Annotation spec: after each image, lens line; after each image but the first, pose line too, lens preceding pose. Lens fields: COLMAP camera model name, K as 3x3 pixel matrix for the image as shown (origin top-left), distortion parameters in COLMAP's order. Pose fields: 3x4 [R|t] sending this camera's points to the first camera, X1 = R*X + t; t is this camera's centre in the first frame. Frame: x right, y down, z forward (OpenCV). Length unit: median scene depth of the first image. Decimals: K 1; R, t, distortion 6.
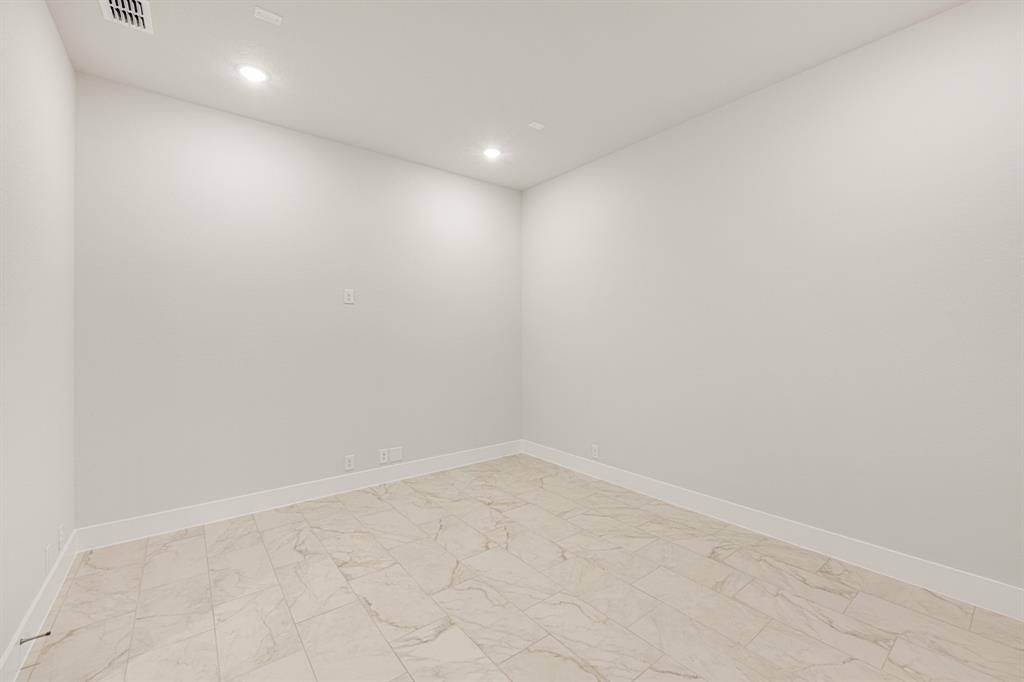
lens RADIAL K [[409.6, 0, 521.5], [0, 409.6, 356.0], [0, 0, 1]] dist [-0.000743, 0.000067]
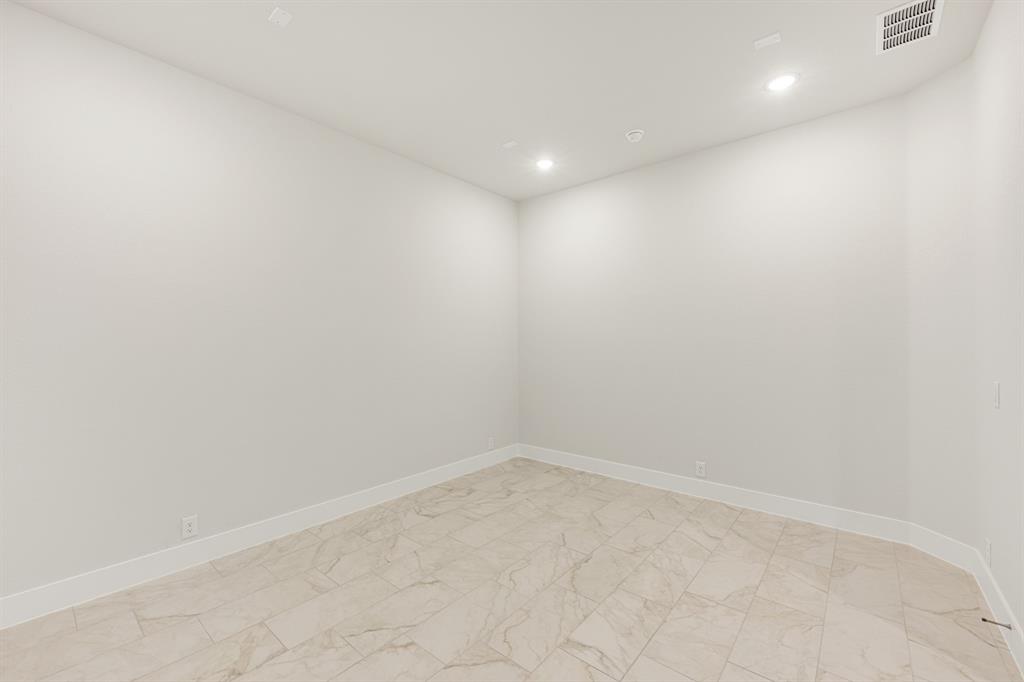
lens RADIAL K [[409.6, 0, 521.5], [0, 409.6, 356.0], [0, 0, 1]] dist [-0.000743, 0.000067]
pose [[-0.182441, -0.028267, 0.982810, -0.797787], [0.053671, 0.997810, 0.038662, -0.031190], [-0.981751, 0.059802, -0.180524, 0.932954]]
